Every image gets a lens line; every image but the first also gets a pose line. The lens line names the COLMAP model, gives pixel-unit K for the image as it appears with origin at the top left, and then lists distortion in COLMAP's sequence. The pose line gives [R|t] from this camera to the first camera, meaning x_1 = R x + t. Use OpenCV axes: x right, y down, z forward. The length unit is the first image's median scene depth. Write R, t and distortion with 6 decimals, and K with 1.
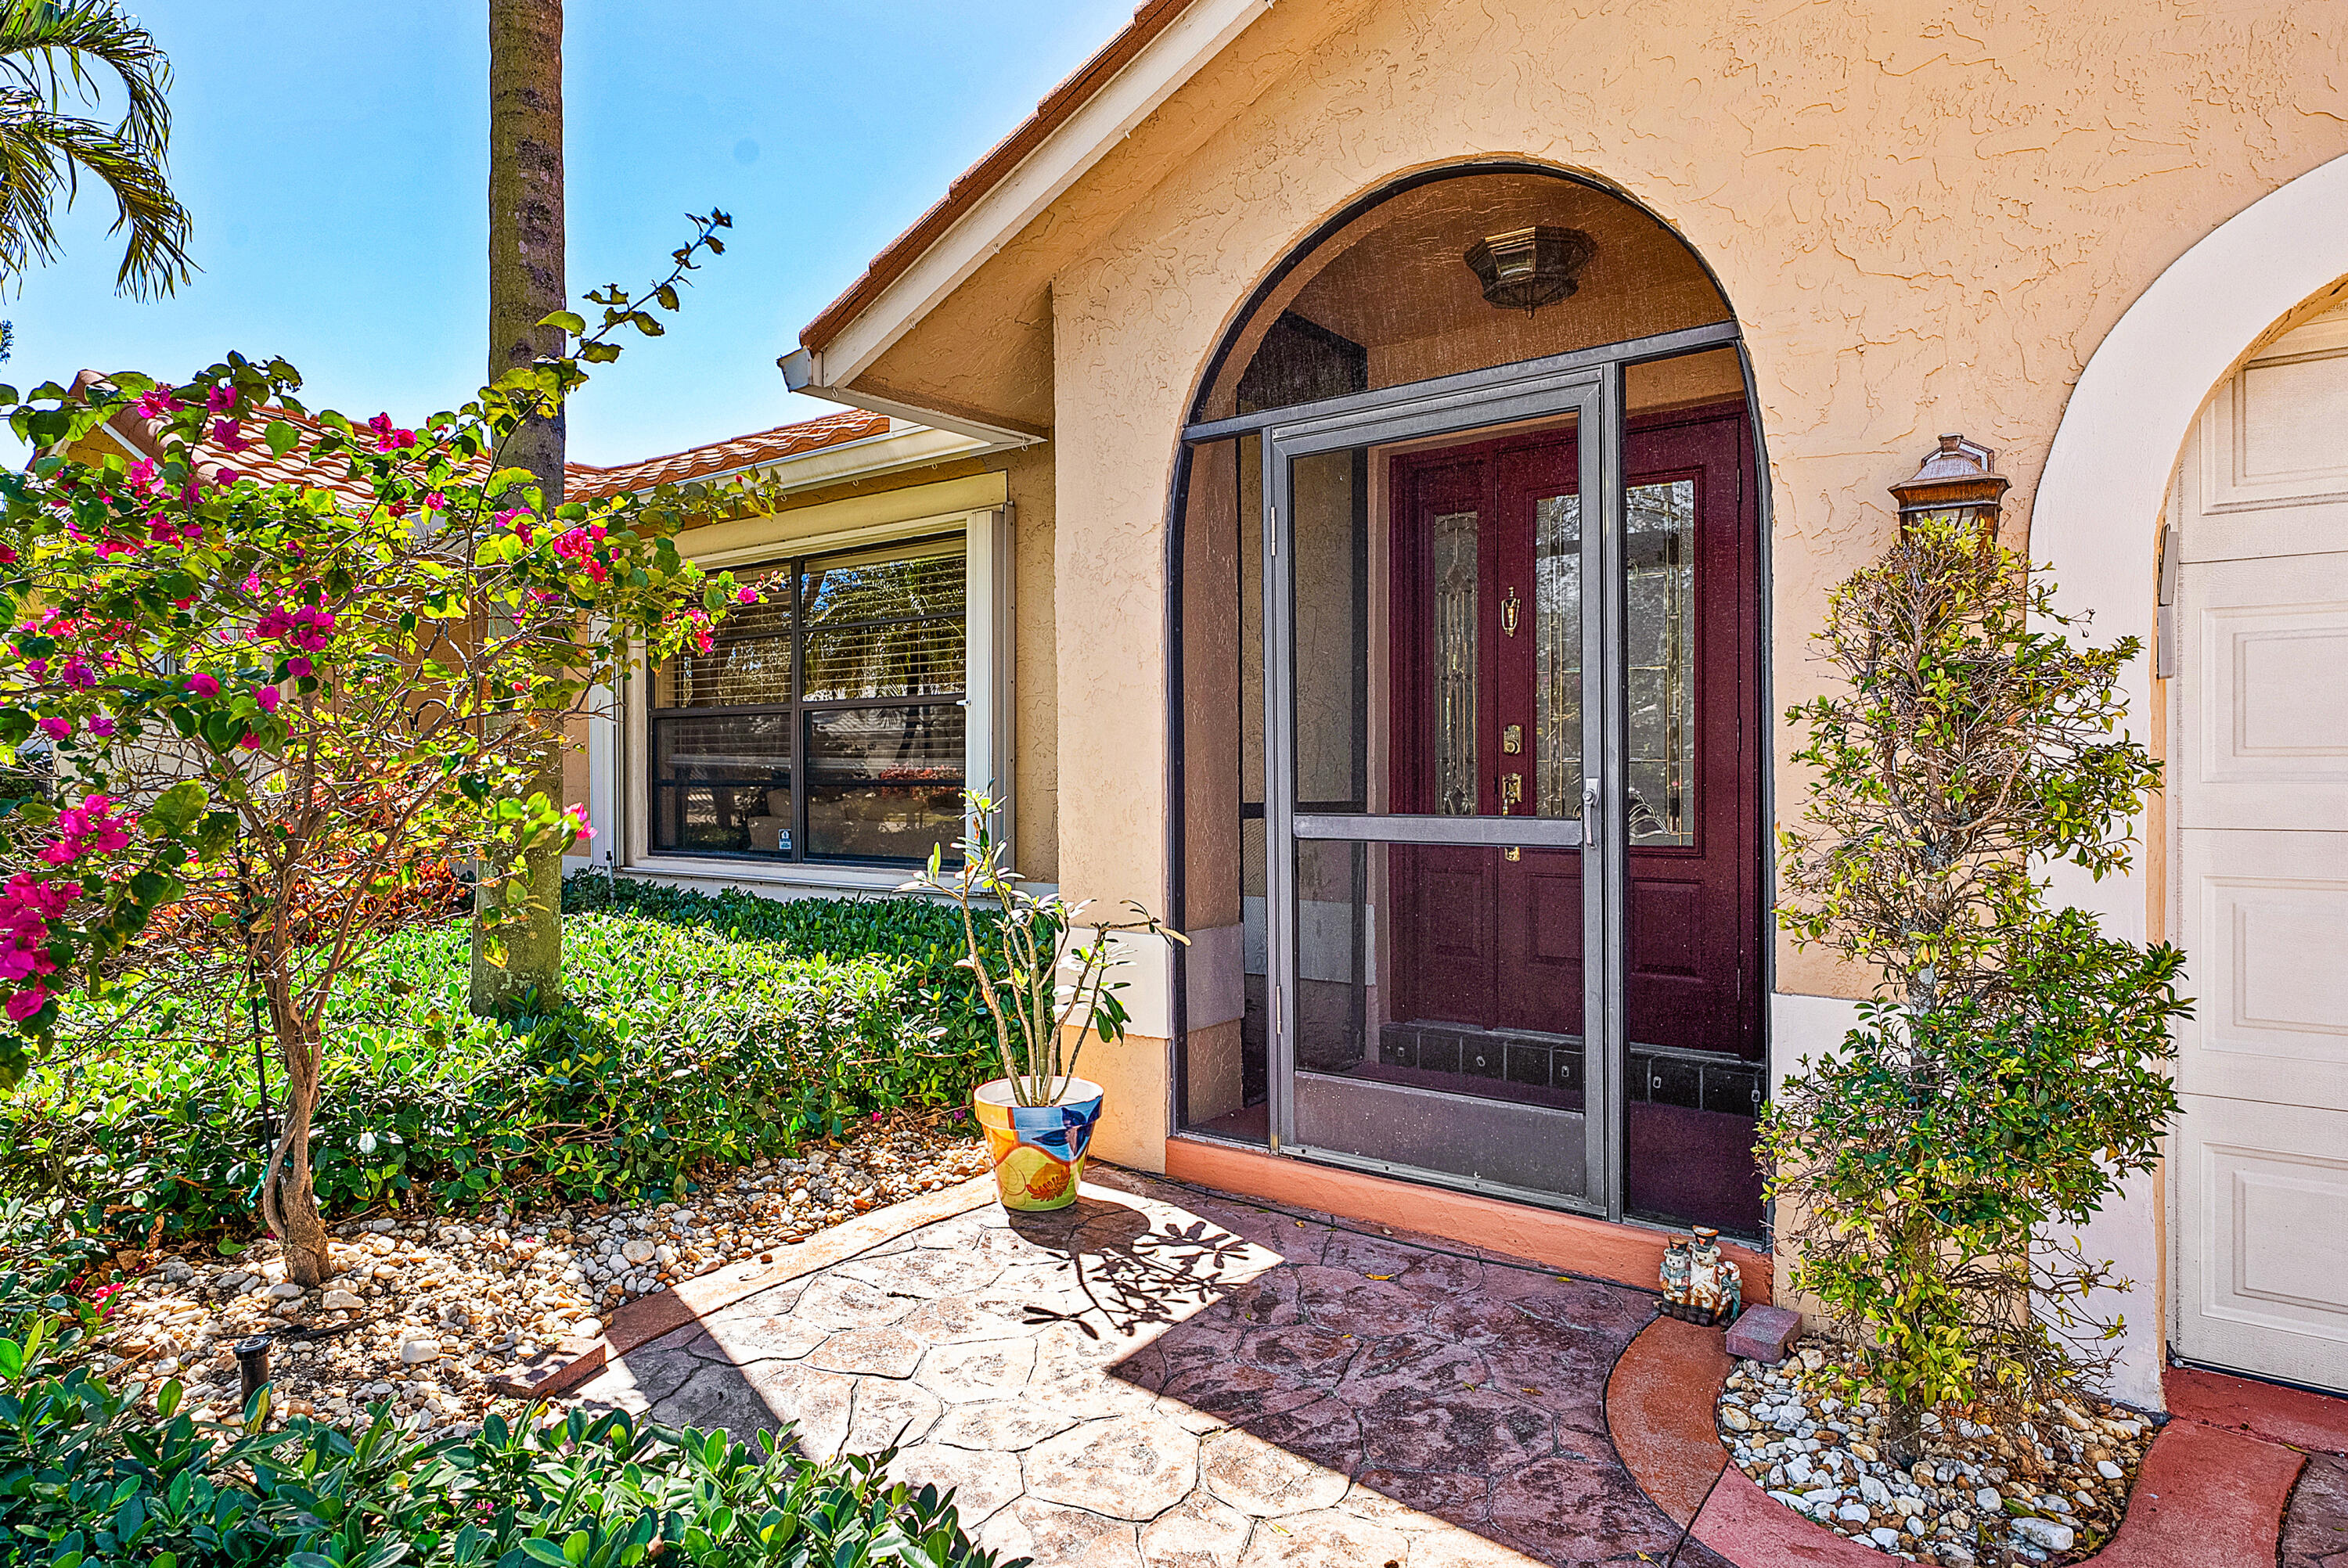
lens RADIAL K [[1286.6, 0, 1174.3], [0, 1286.6, 780.6], [0, 0, 1]] dist [-0.000260, -0.000009]
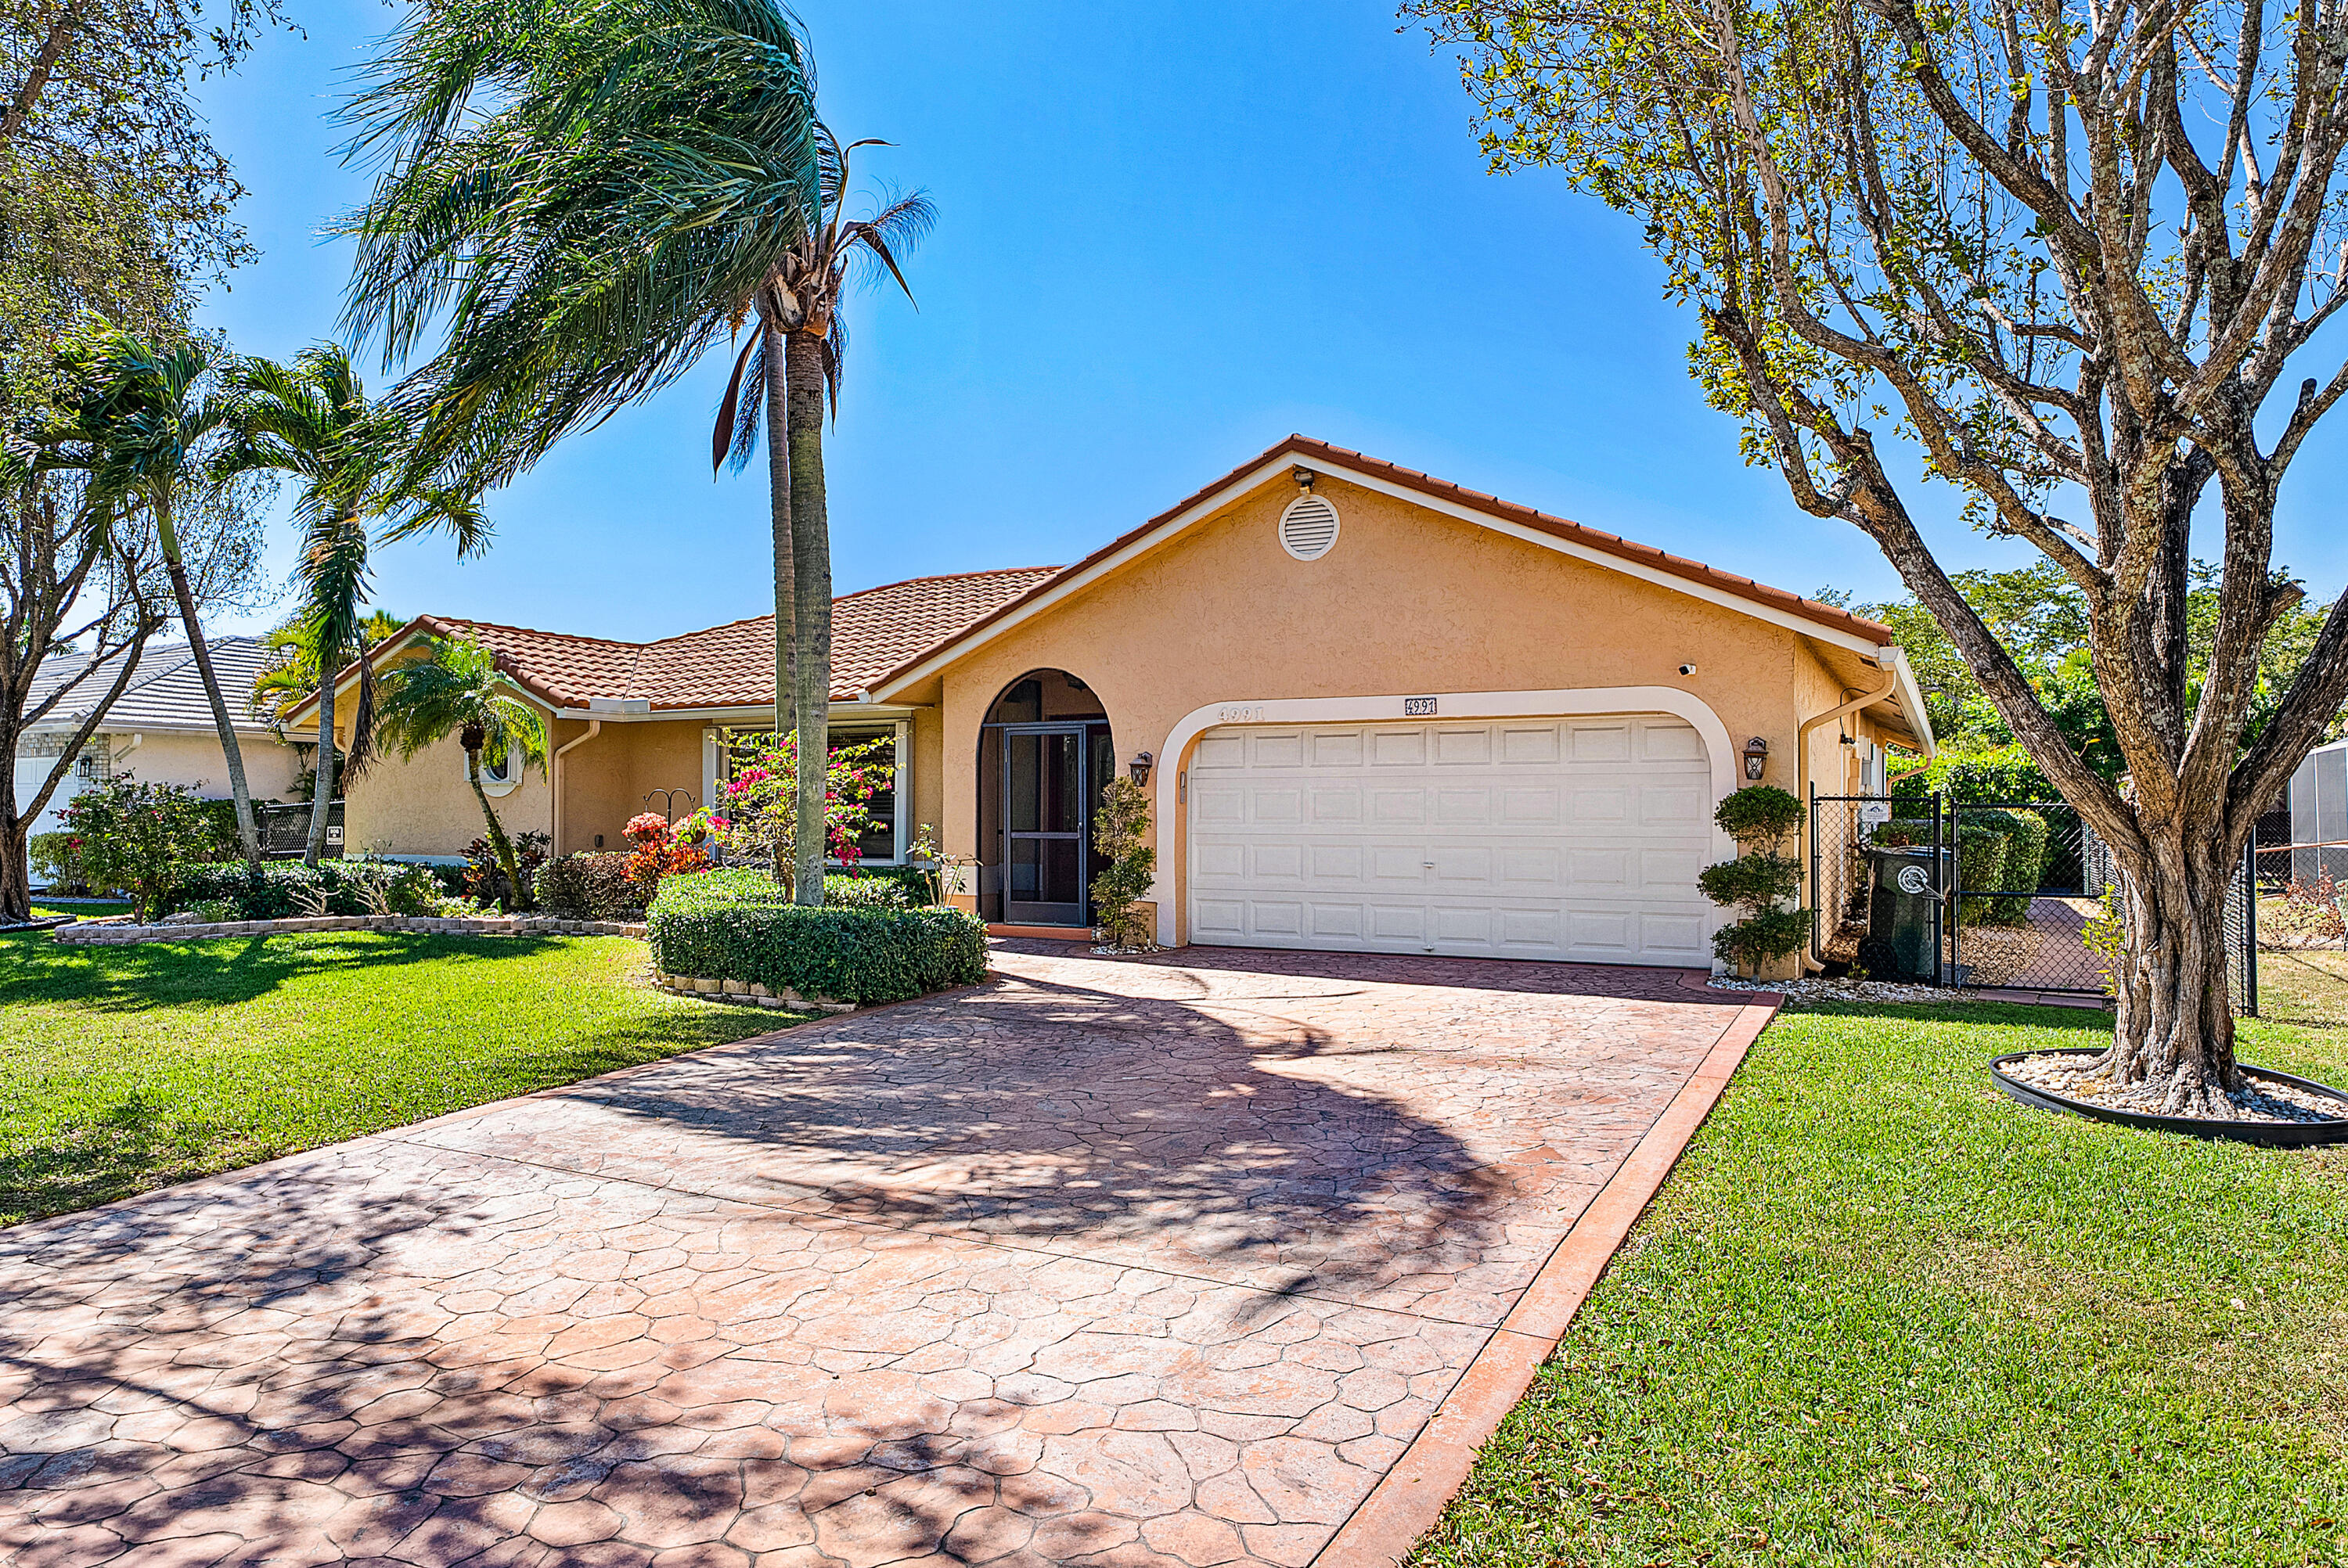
lens RADIAL K [[1432.5, 0, 1175.6], [0, 1432.5, 787.7], [0, 0, 1]] dist [-0.000134, -0.000003]
pose [[0.987488, 0.011559, 0.157267, -0.086461], [-0.007519, 0.999627, -0.026262, 0.003139], [-0.157512, 0.024751, 0.987207, -3.063276]]
